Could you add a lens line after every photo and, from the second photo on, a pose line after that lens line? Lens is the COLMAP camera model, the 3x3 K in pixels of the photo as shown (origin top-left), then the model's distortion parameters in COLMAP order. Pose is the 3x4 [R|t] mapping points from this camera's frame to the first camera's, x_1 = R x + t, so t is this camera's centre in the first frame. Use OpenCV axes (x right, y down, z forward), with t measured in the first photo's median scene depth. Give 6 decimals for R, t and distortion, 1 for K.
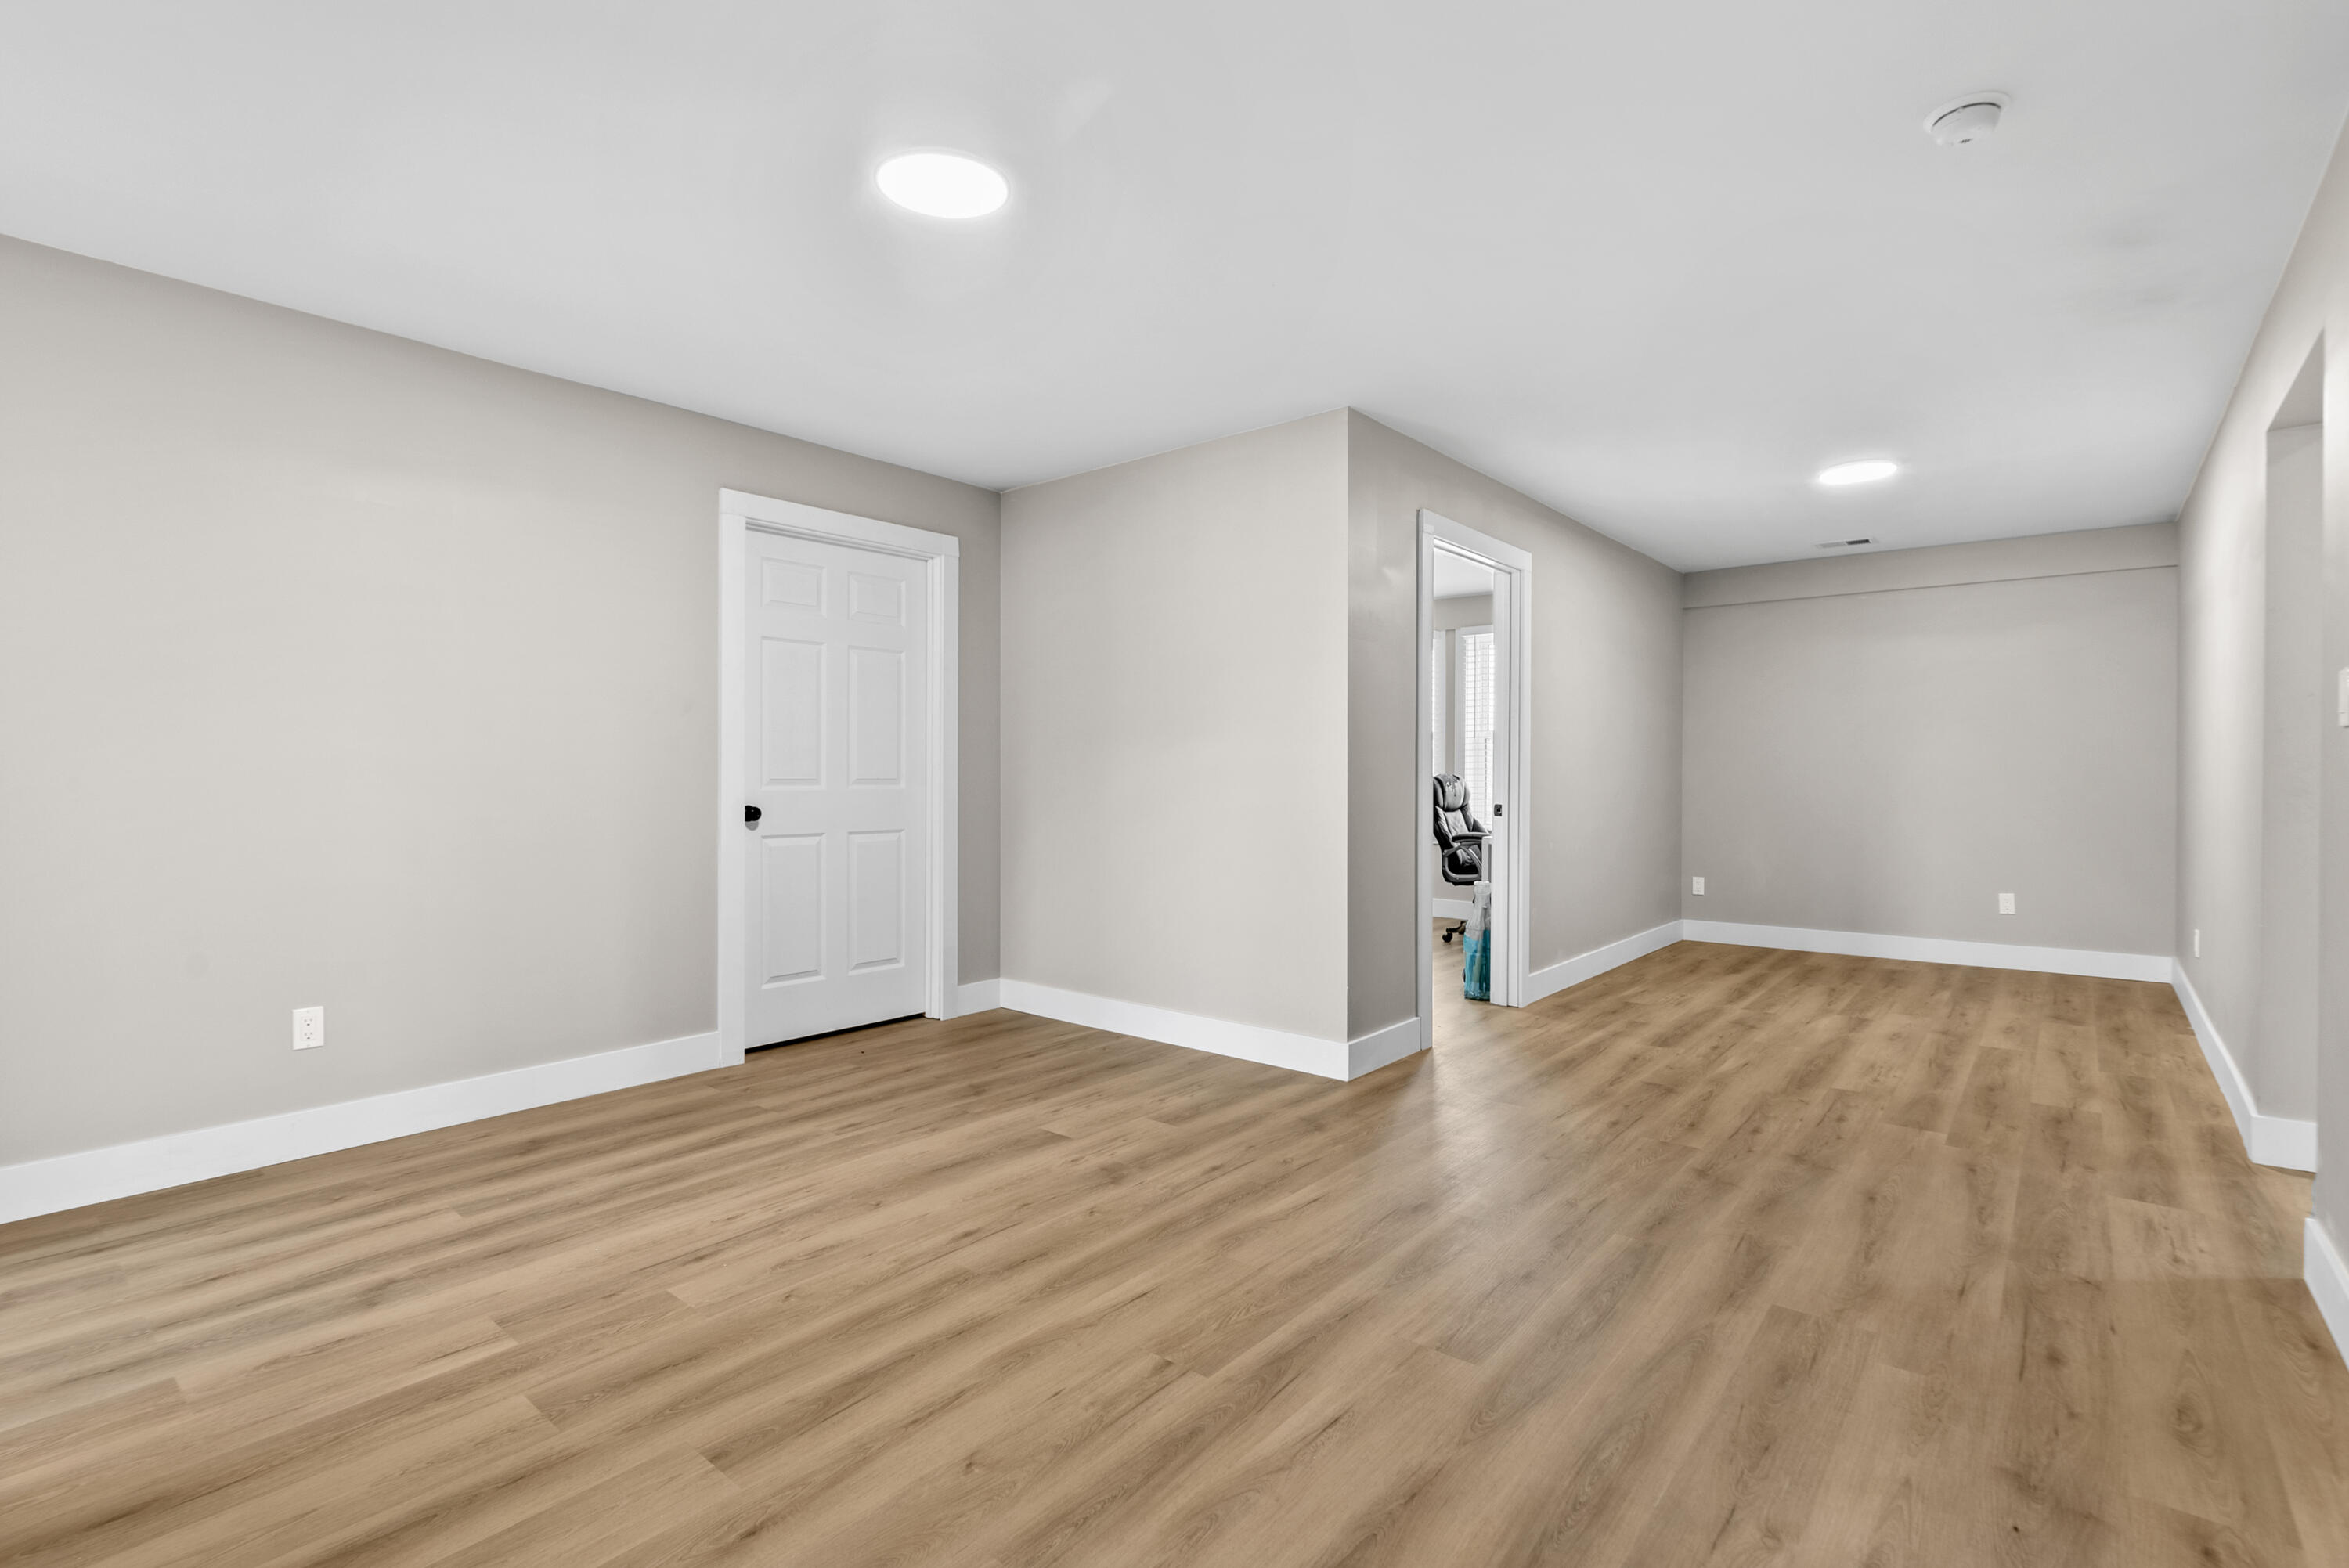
lens RADIAL K [[1098.0, 0, 1186.9], [0, 1098.0, 789.8], [0, 0, 1]] dist [-0.003412, 0.000381]
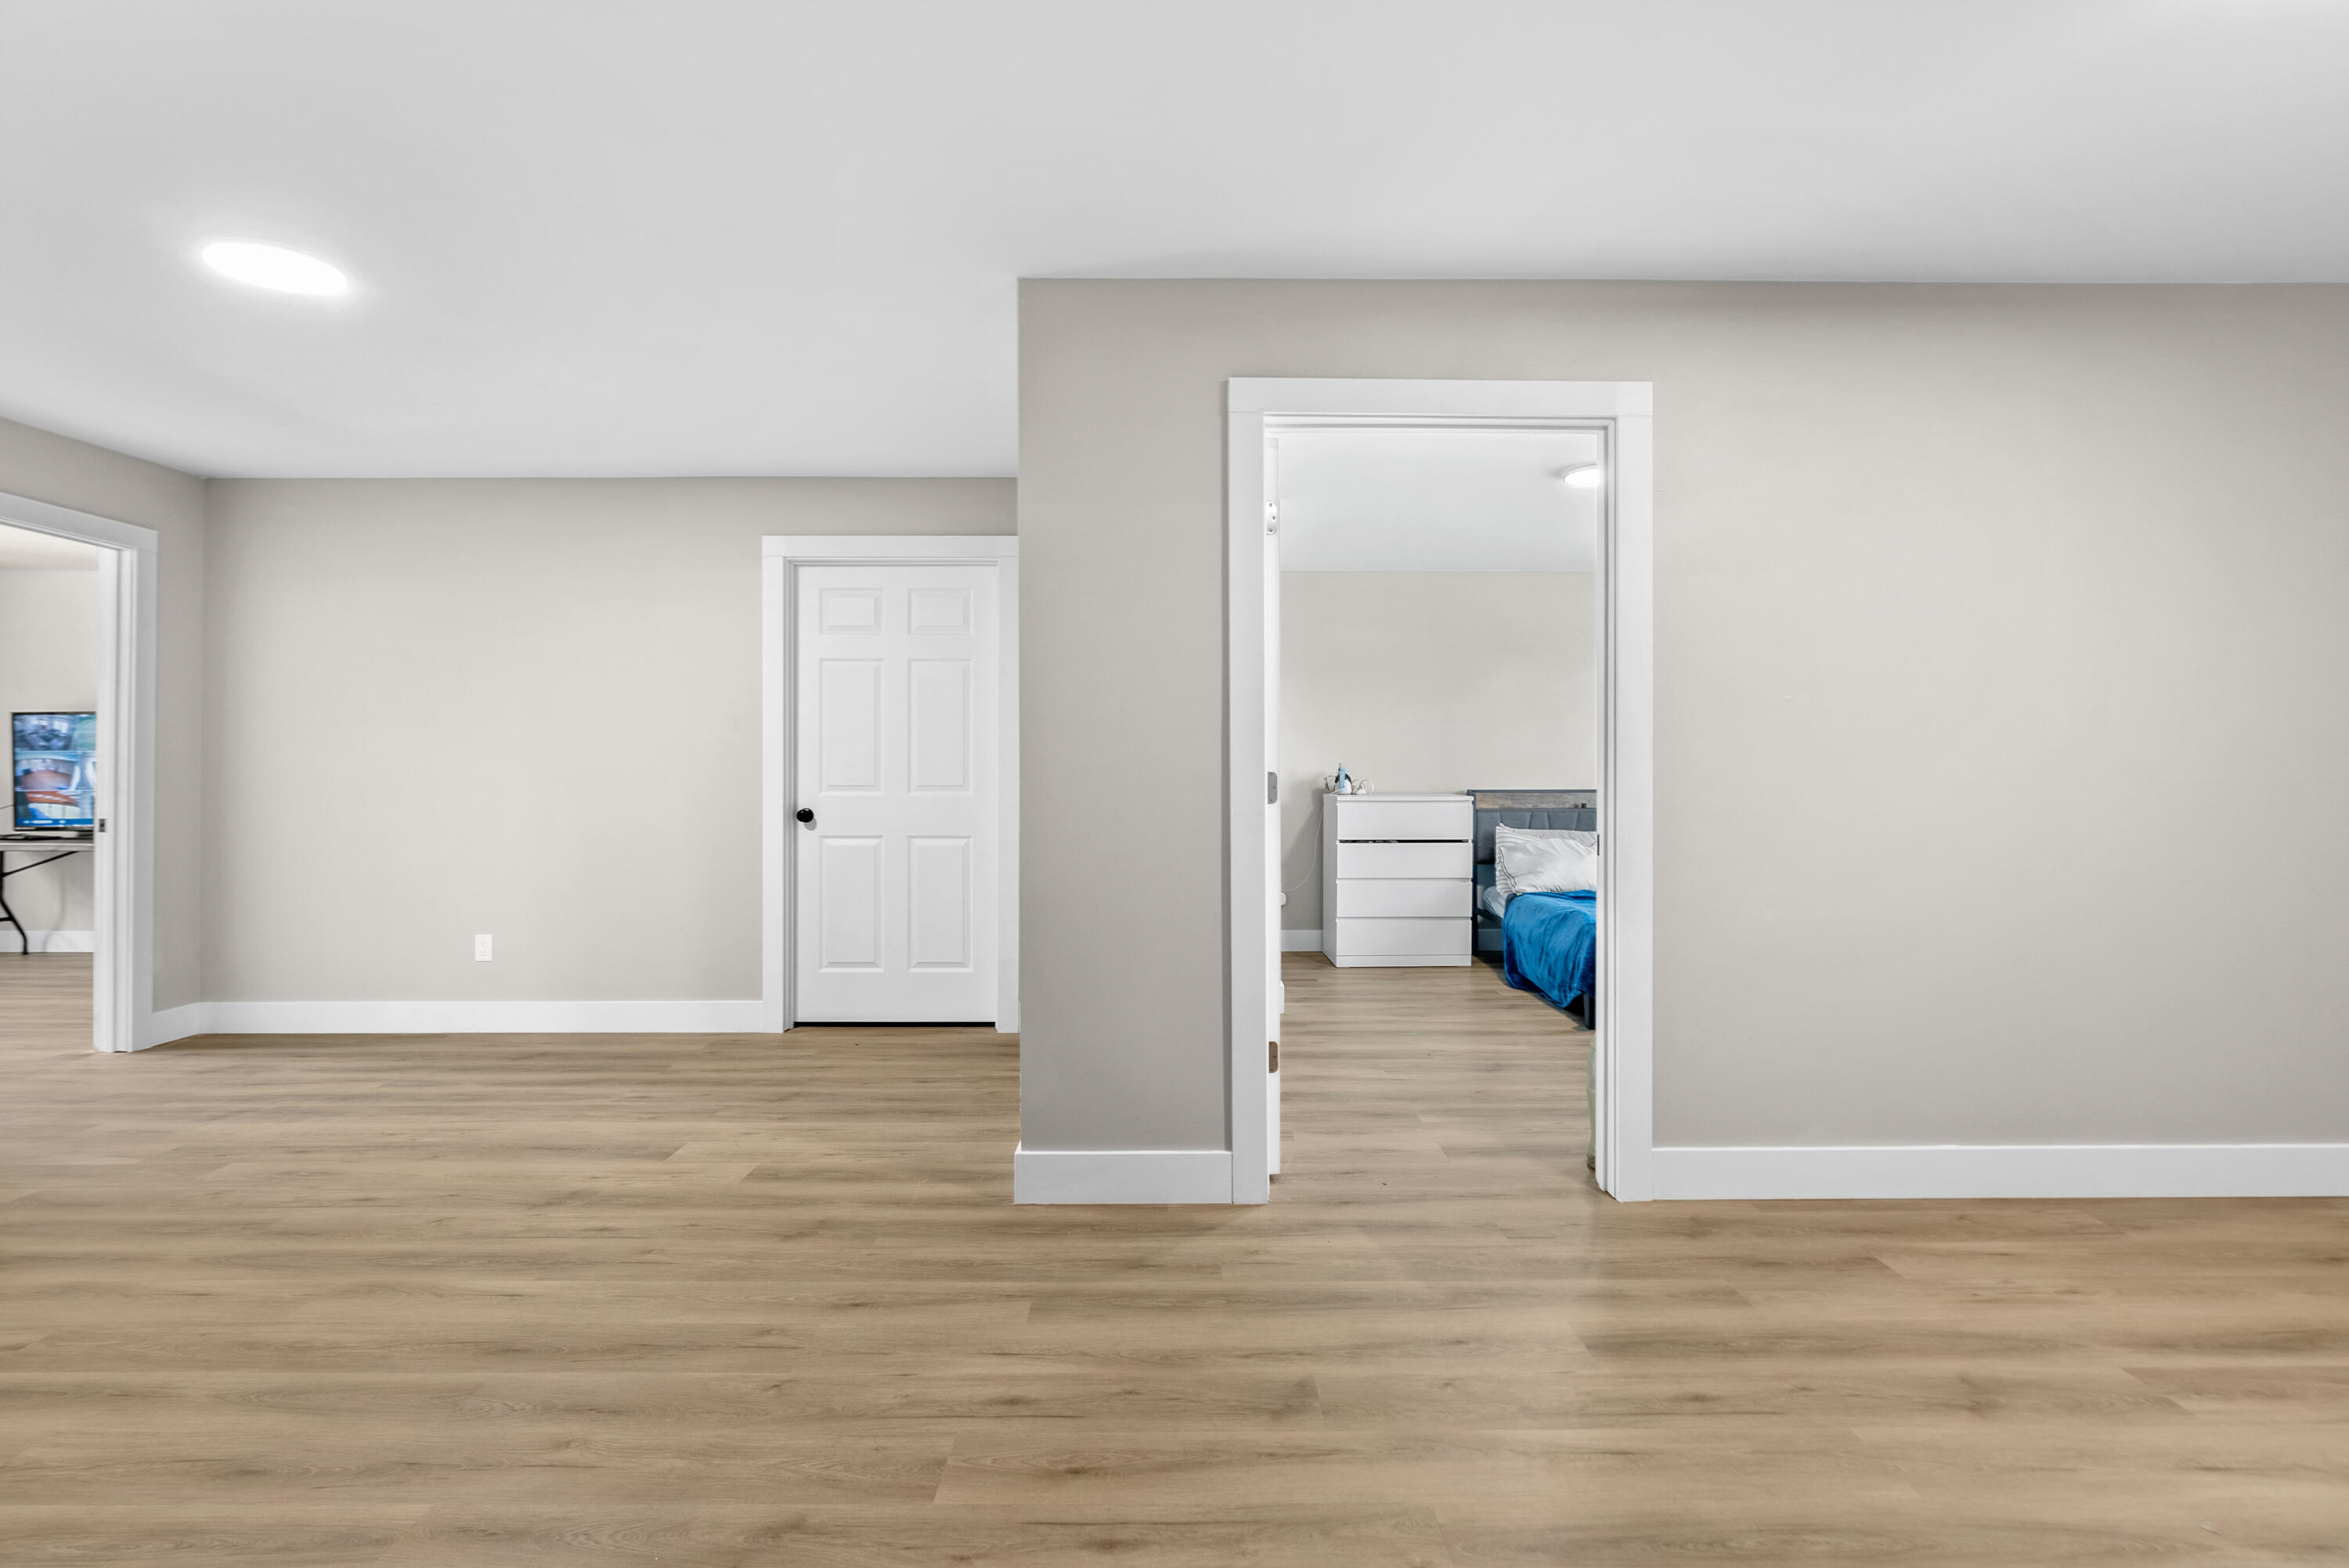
lens RADIAL K [[1084.7, 0, 1164.1], [0, 1084.7, 774.7], [0, 0, 1]] dist [-0.013892, 0.004576]
pose [[0.636240, -0.005126, -0.771474, 0.899160], [-0.010691, 0.999823, -0.015460, -0.008809], [0.771417, 0.018084, 0.636073, 0.728573]]
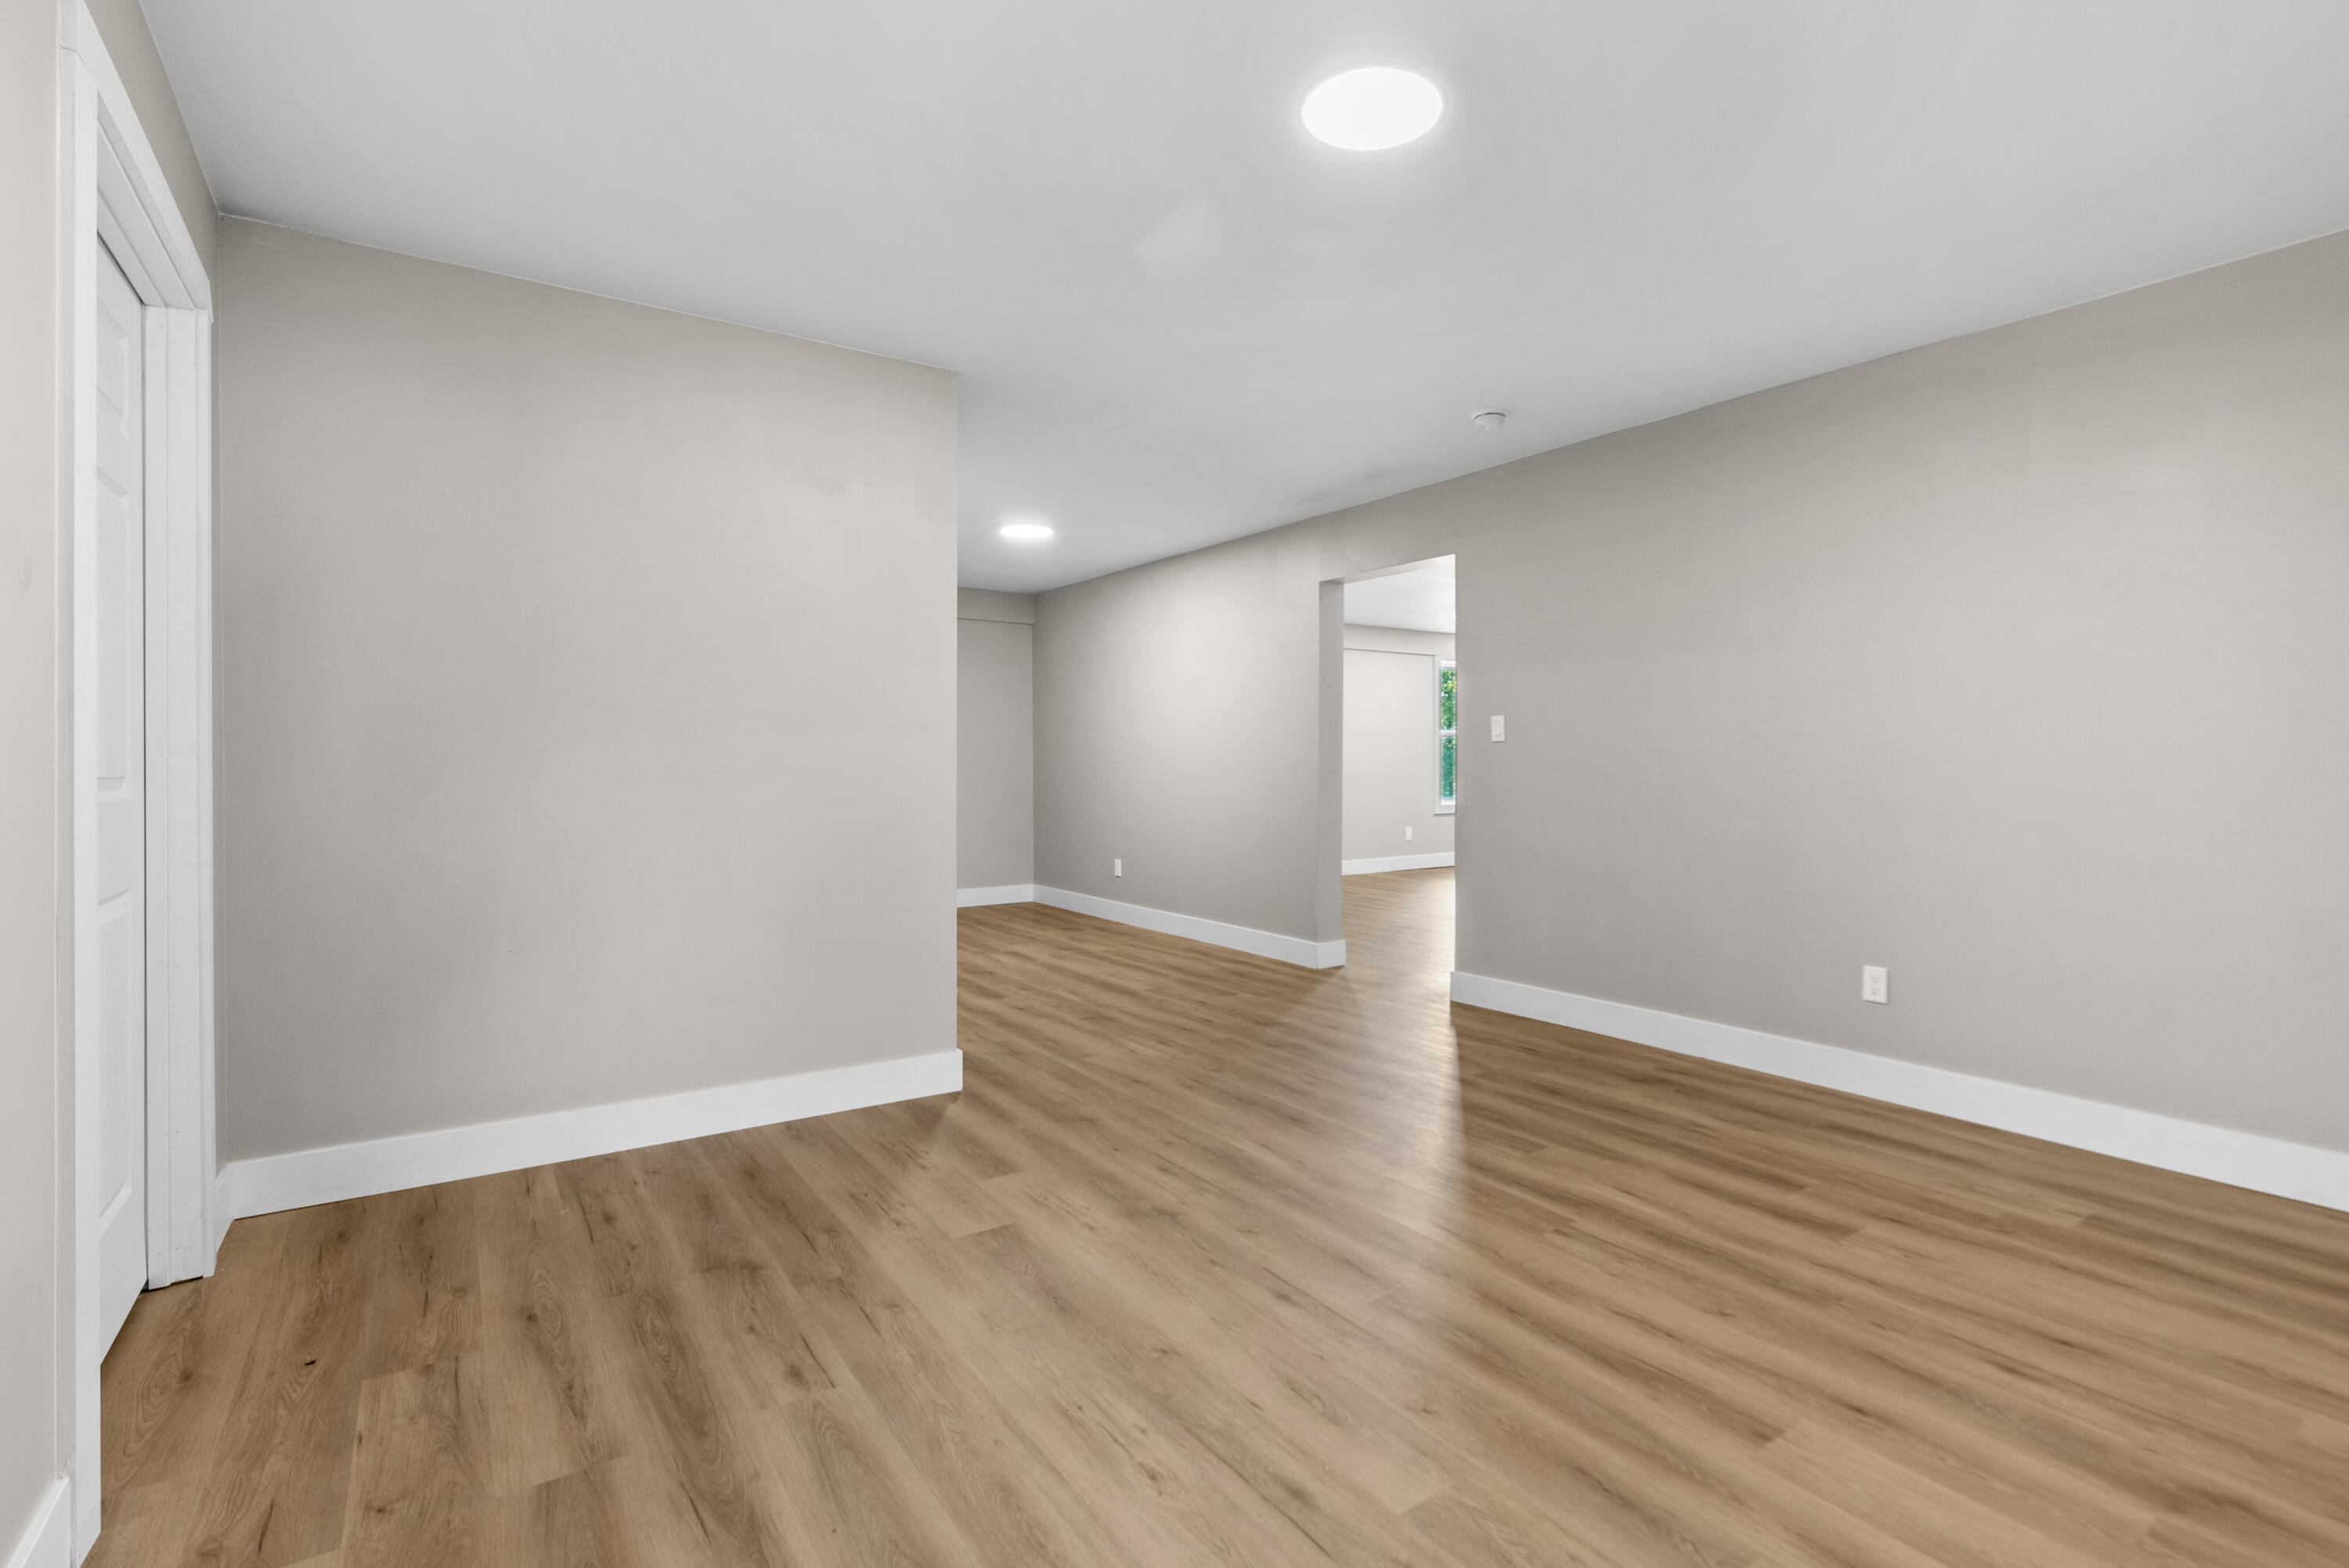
lens RADIAL K [[1073.7, 0, 1181.6], [0, 1073.7, 762.5], [0, 0, 1]] dist [-0.006966, 0.000599]
pose [[0.269096, -0.001319, 0.963112, -0.822628], [0.013690, 0.999903, -0.002456, -0.015347], [-0.963016, 0.013846, 0.269088, 0.665134]]
